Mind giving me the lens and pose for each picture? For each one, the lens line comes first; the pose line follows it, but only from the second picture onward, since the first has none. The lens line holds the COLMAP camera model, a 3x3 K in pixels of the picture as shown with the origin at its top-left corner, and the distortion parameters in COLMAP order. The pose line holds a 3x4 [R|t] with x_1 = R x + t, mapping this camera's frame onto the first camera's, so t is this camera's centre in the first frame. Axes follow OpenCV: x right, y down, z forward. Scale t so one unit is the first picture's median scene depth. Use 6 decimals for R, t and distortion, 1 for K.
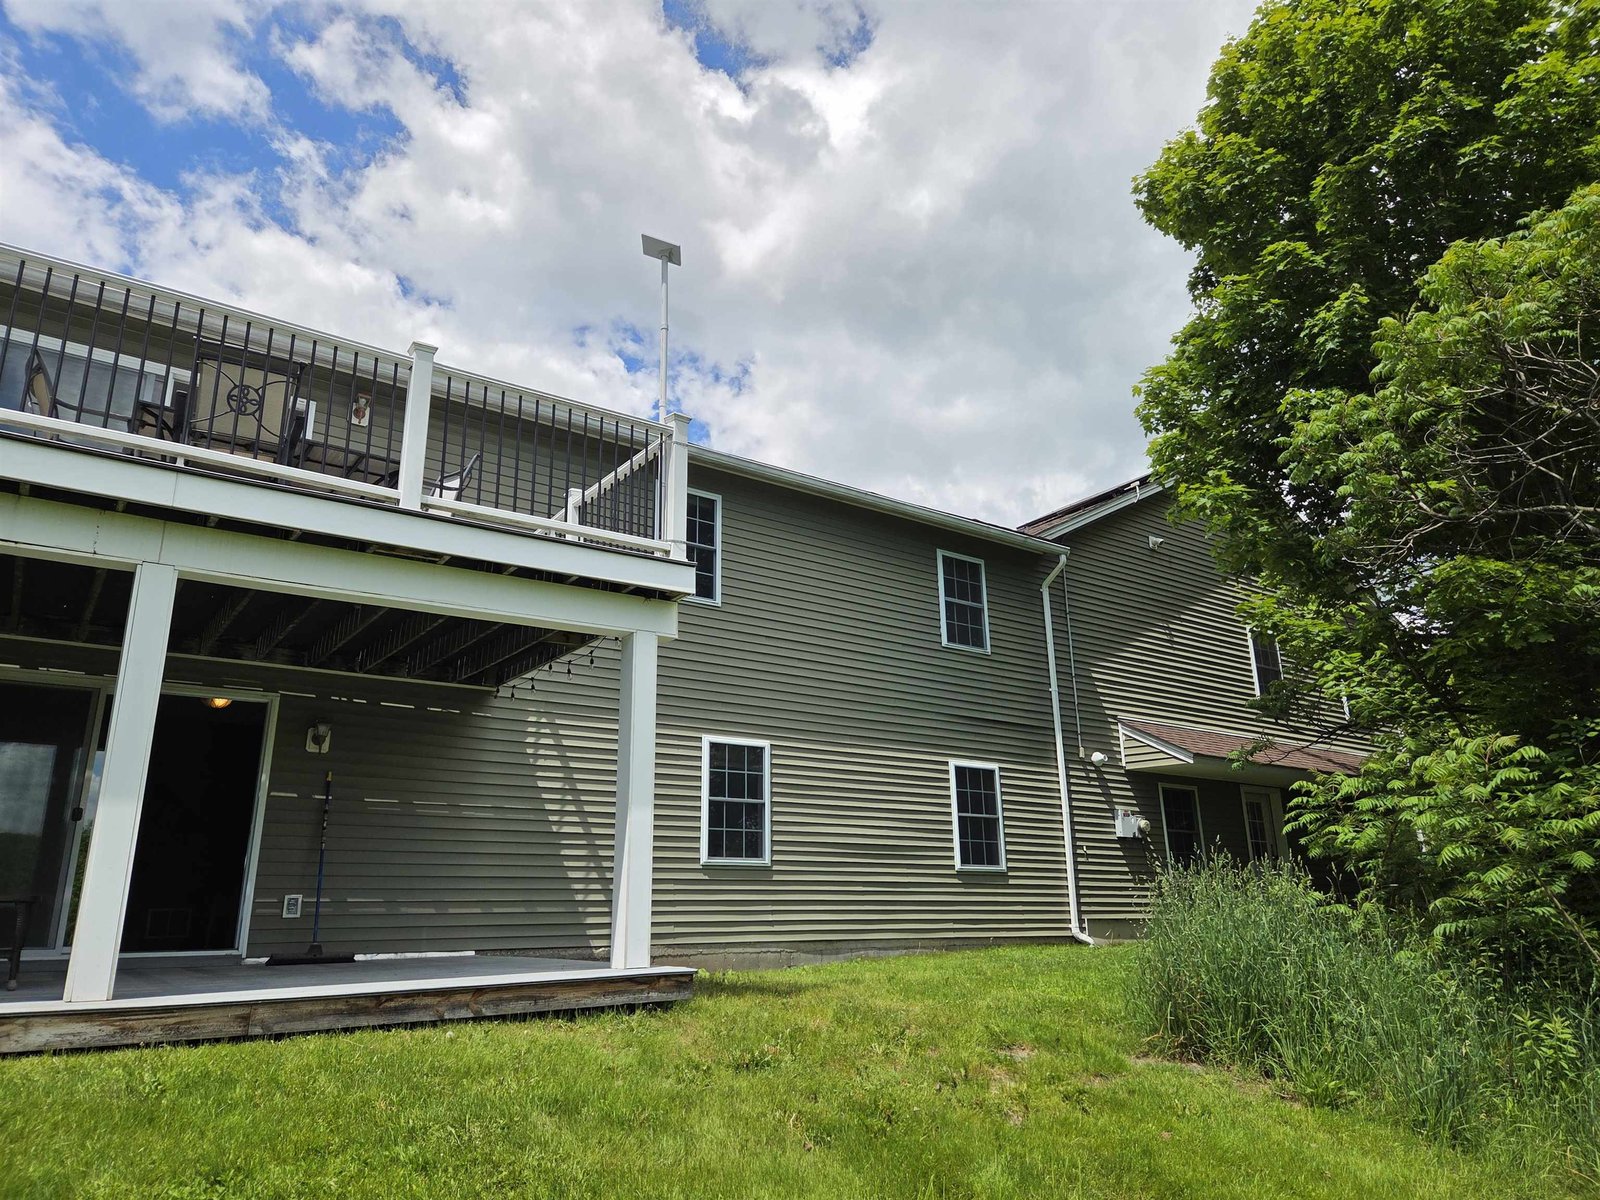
lens RADIAL K [[1064.8, 0, 764.6], [0, 1064.8, 597.8], [0, 0, 1]] dist [-0.001856, -0.001956]
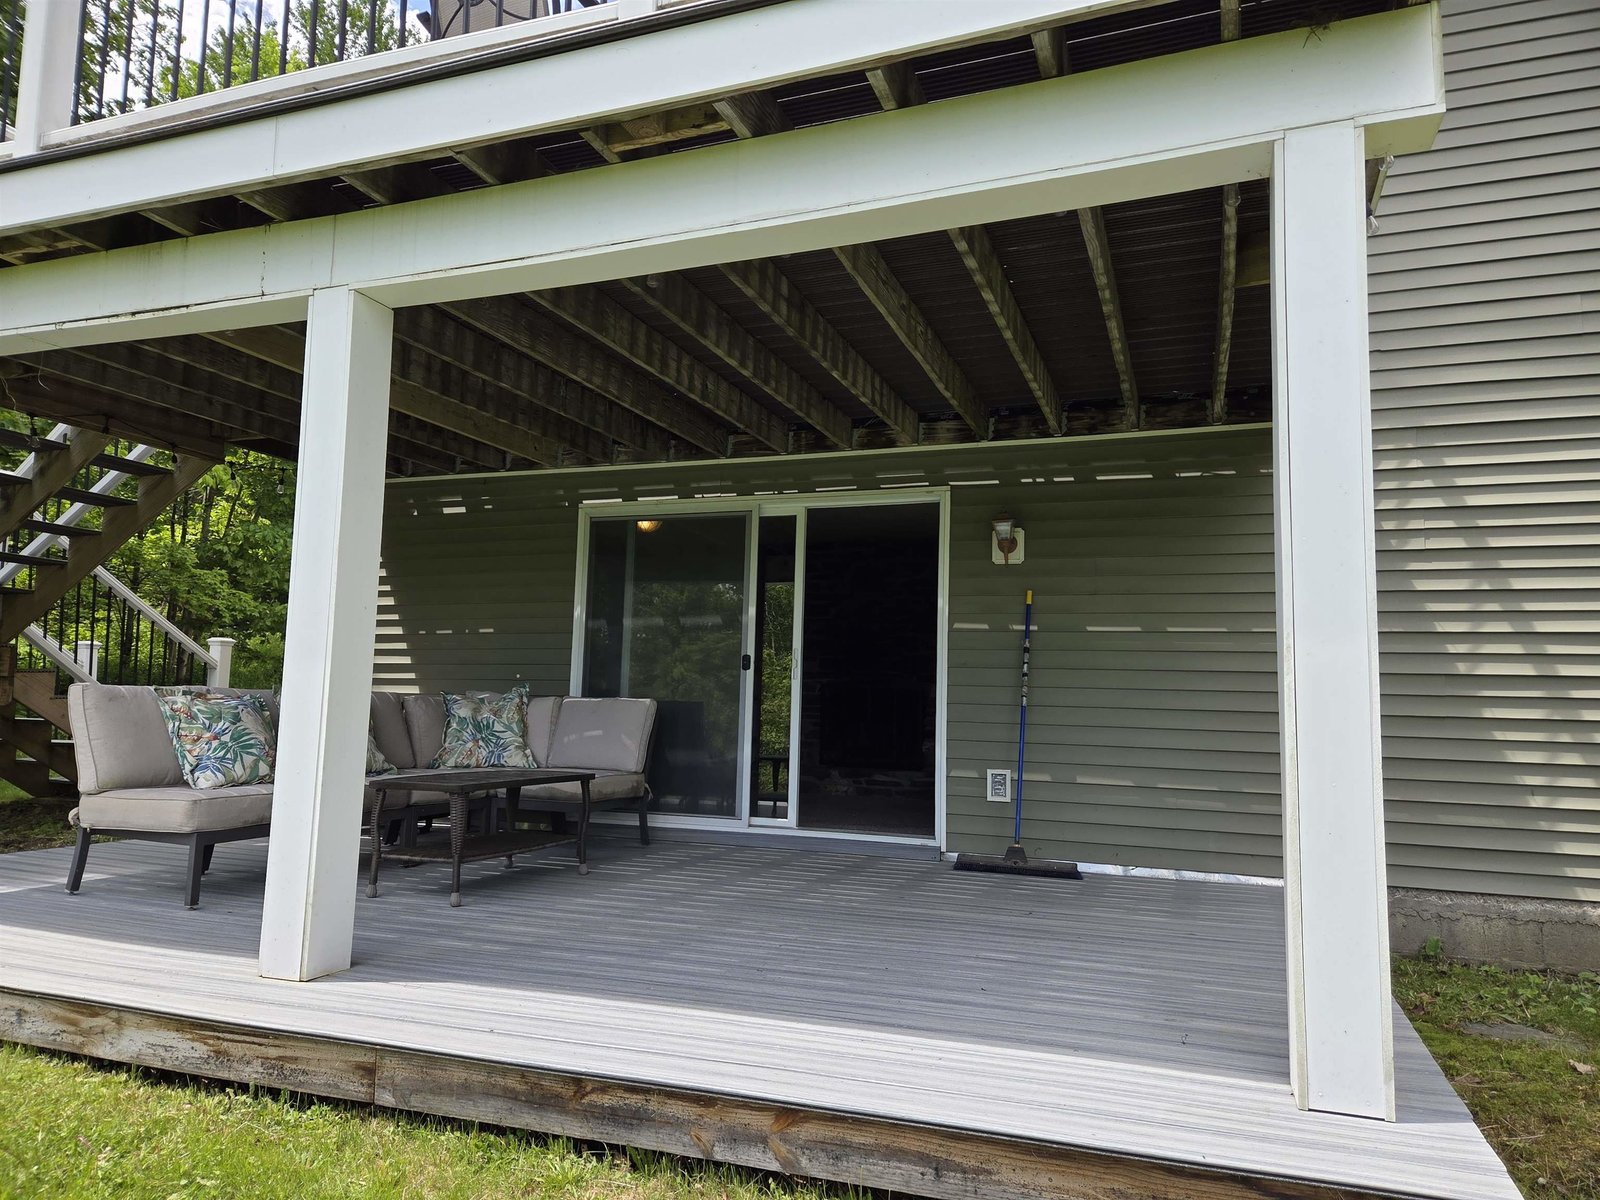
lens RADIAL K [[1064.0, 0, 793.8], [0, 1064.0, 596.4], [0, 0, 1]] dist [0.077637, -0.072529]
pose [[0.576849, -0.060932, -0.814575, 0.050450], [0.198217, 0.977850, 0.067224, 0.094262], [0.792436, -0.200241, 0.576150, 0.504743]]
